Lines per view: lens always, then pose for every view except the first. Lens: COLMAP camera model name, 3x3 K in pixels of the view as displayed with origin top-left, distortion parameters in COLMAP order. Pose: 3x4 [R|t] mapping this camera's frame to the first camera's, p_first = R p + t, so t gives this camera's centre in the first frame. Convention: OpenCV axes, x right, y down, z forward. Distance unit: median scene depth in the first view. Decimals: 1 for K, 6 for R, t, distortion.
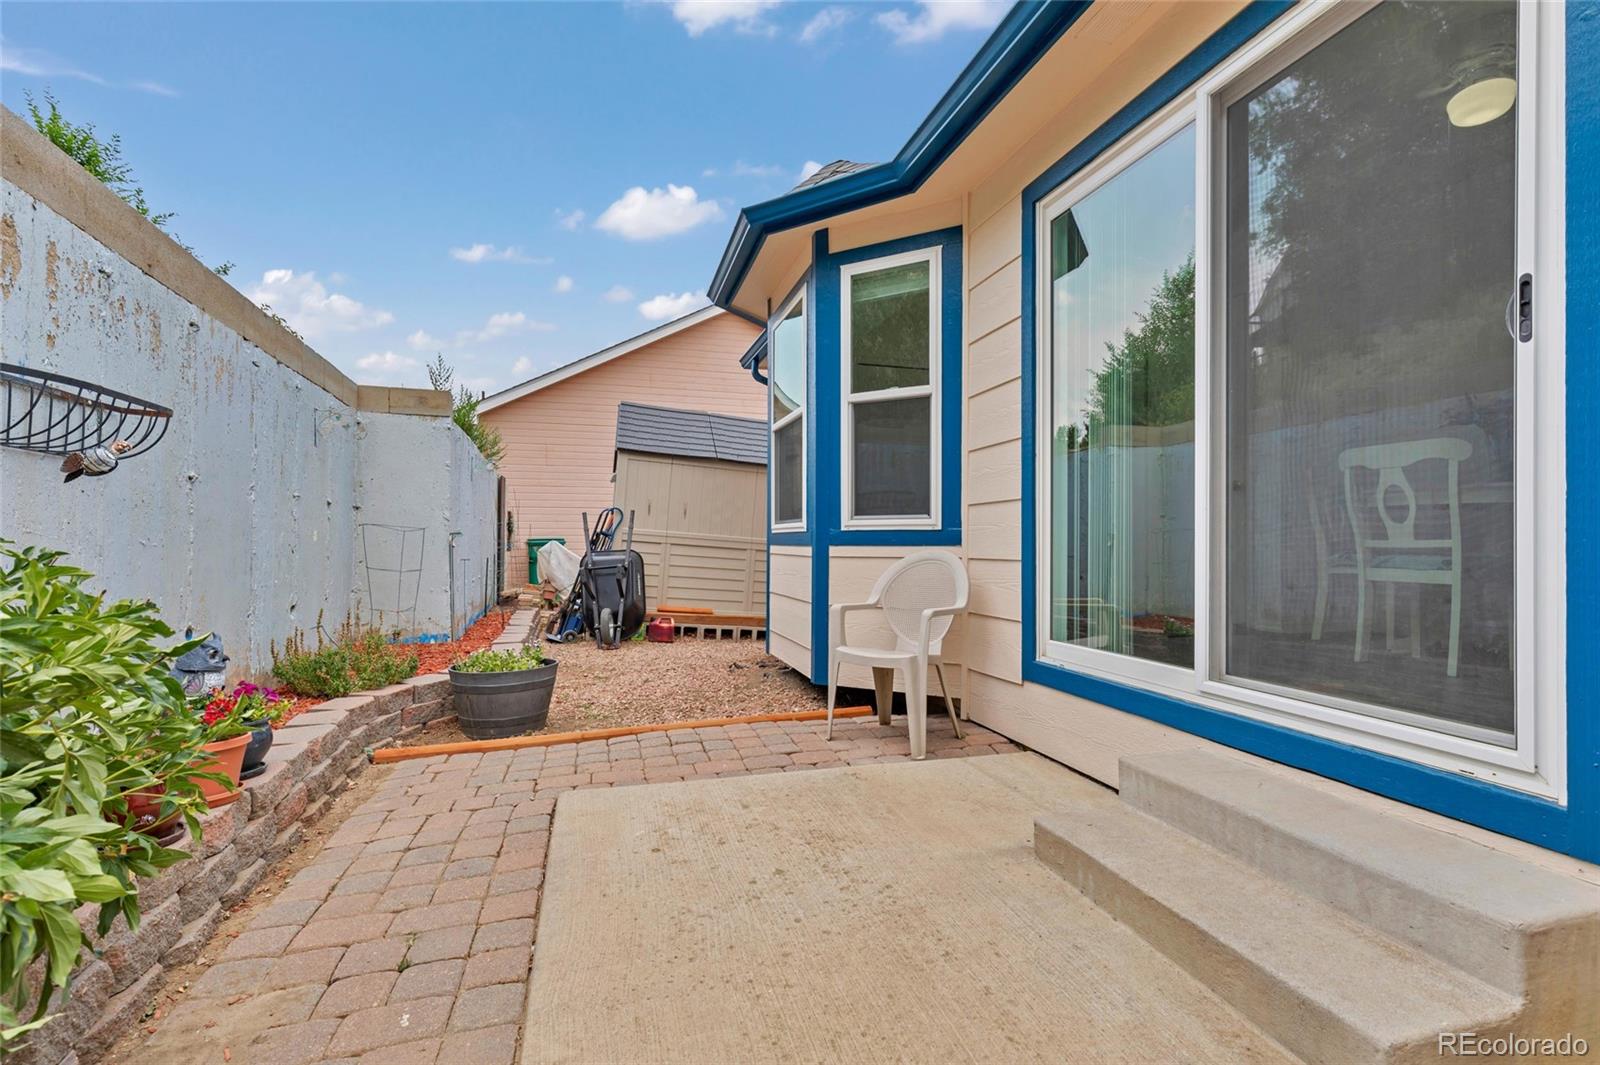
lens RADIAL K [[737.7, 0, 804.5], [0, 737.7, 544.6], [0, 0, 1]] dist [0.005491, 0.001157]
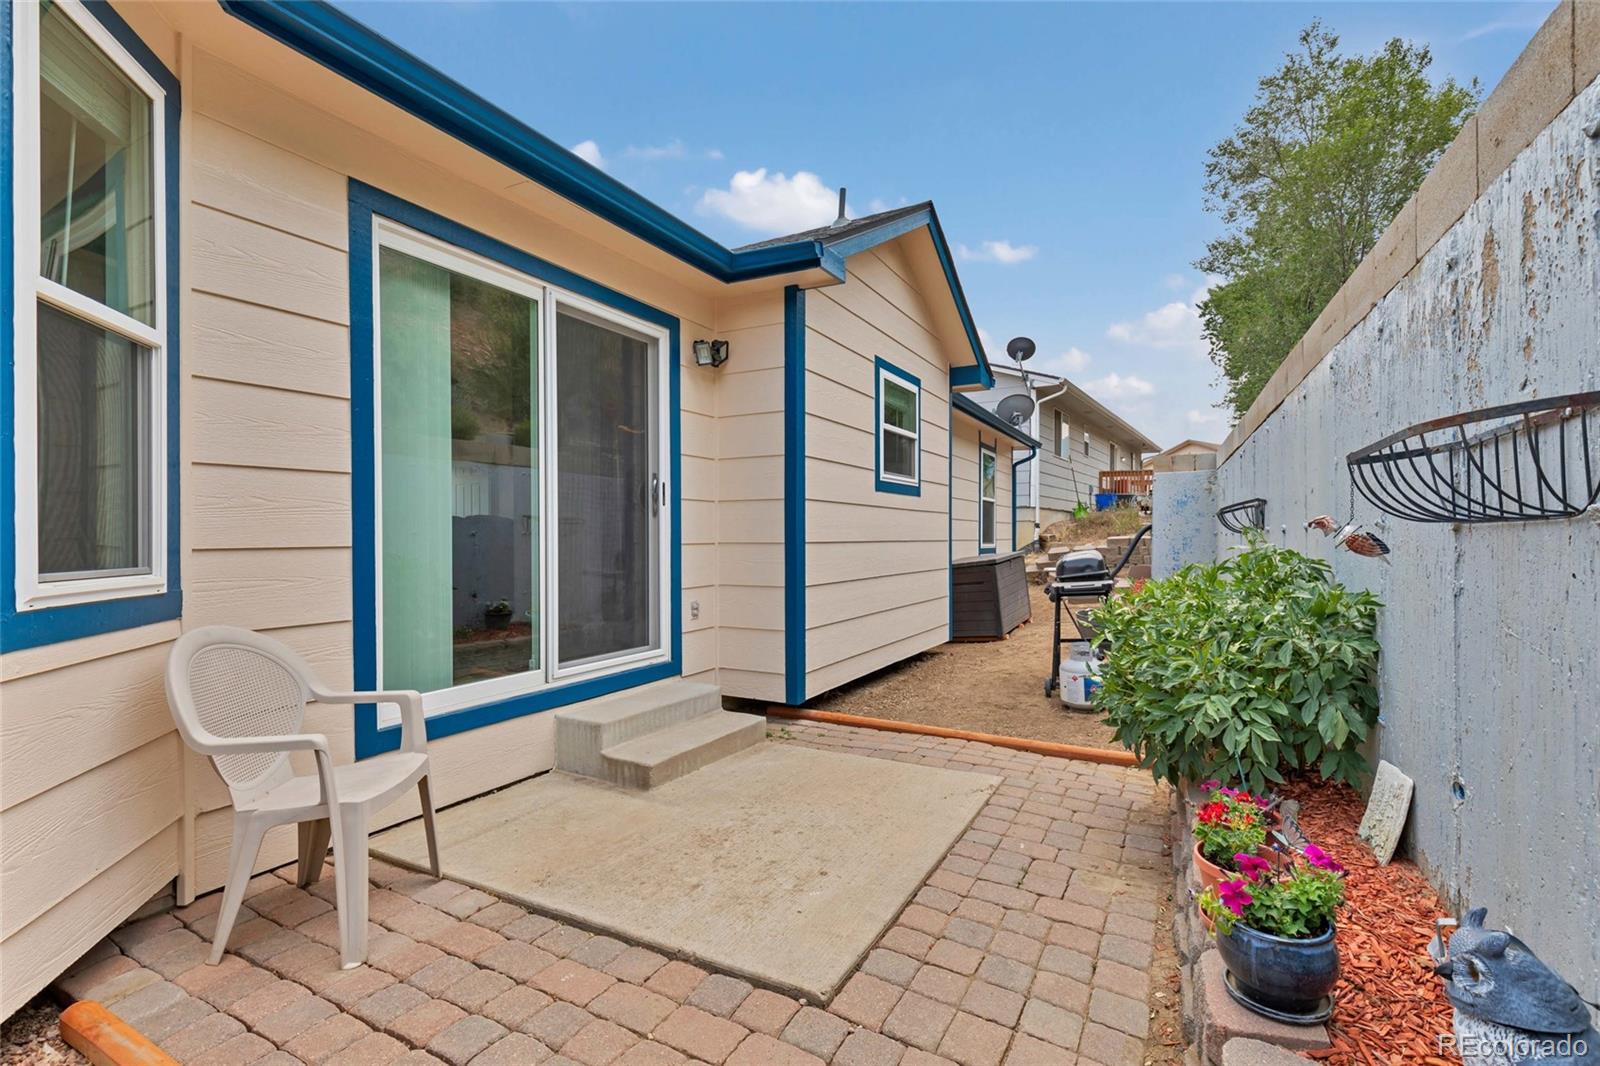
lens RADIAL K [[737.7, 0, 804.5], [0, 737.7, 545.1], [0, 0, 1]] dist [0.005491, 0.001157]
pose [[-0.720043, -0.010963, 0.693843, -0.967133], [0.001005, 0.999858, 0.016841, -0.114271], [-0.693929, 0.012823, -0.719930, 1.835507]]
